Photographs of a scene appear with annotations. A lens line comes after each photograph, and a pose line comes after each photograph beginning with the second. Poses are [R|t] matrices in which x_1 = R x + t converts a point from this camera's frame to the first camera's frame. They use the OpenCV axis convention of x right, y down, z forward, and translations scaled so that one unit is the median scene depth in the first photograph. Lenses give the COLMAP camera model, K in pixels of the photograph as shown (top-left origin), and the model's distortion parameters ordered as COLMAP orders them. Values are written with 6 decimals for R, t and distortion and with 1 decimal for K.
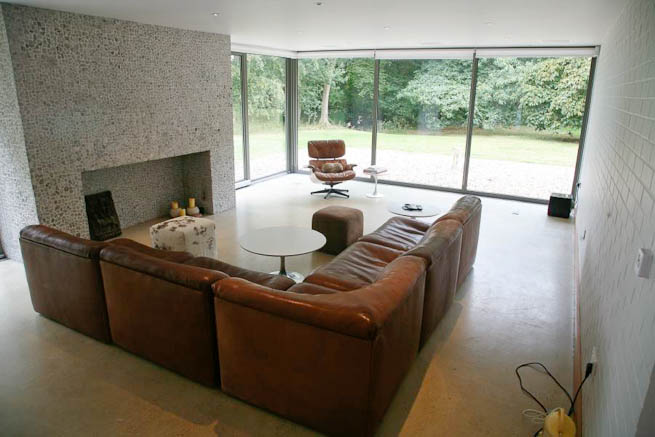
lens RADIAL K [[449.1, 0, 326.5], [0, 449.1, 218.6], [0, 0, 1]] dist [-0.111569, 0.056166]
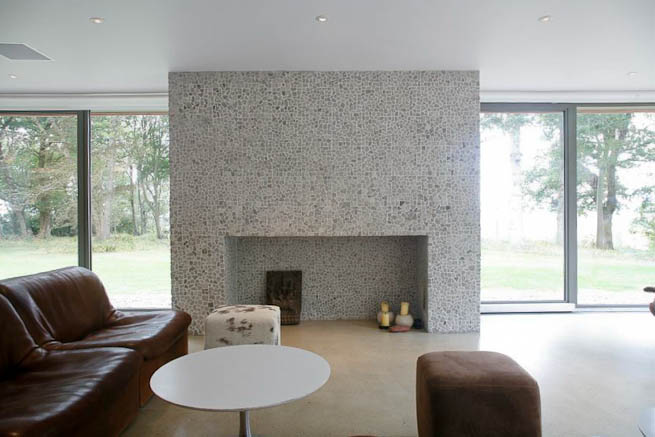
lens RADIAL K [[449.1, 0, 326.4], [0, 449.1, 219.0], [0, 0, 1]] dist [-0.111569, 0.056166]
pose [[0.485269, -0.005861, -0.874345, 0.254491], [-0.236623, 0.961784, -0.137775, -0.045829], [0.841738, 0.273748, 0.465337, 0.529755]]
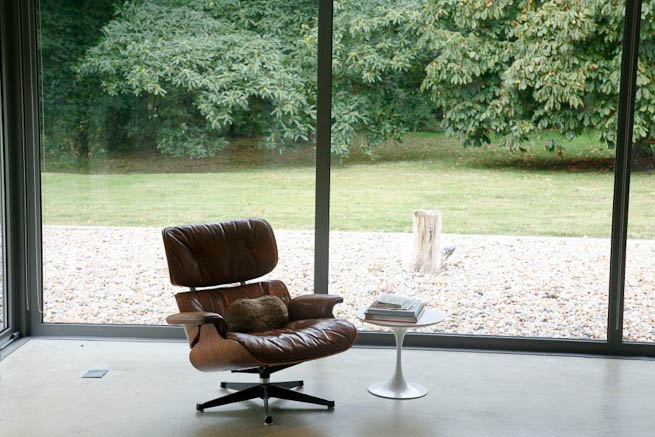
lens RADIAL K [[1217.5, 0, 322.3], [0, 1217.5, 224.6], [0, 0, 1]] dist [0.280600, 0.000000]
pose [[0.906702, -0.060014, 0.417480, -0.350206], [0.116605, 0.986914, -0.111376, -0.092832], [-0.405332, 0.149665, 0.901835, 0.285221]]
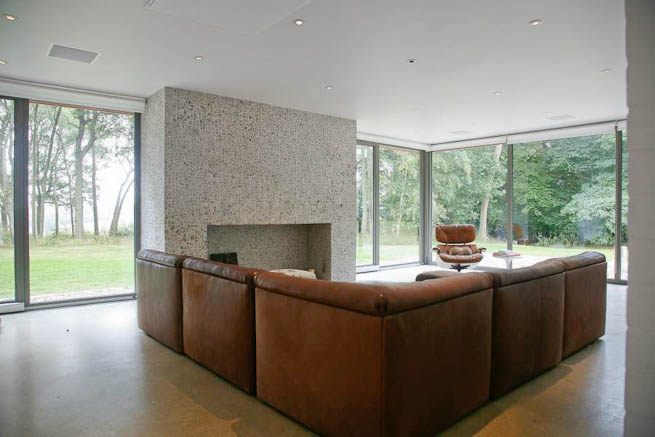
lens RADIAL K [[449.1, 0, 327.7], [0, 449.1, 221.2], [0, 0, 1]] dist [-0.111569, 0.056166]
pose [[0.935058, -0.005425, -0.354452, 0.103716], [-0.089729, 0.963700, -0.251459, 0.106614], [0.342950, 0.266933, 0.900629, 0.039892]]
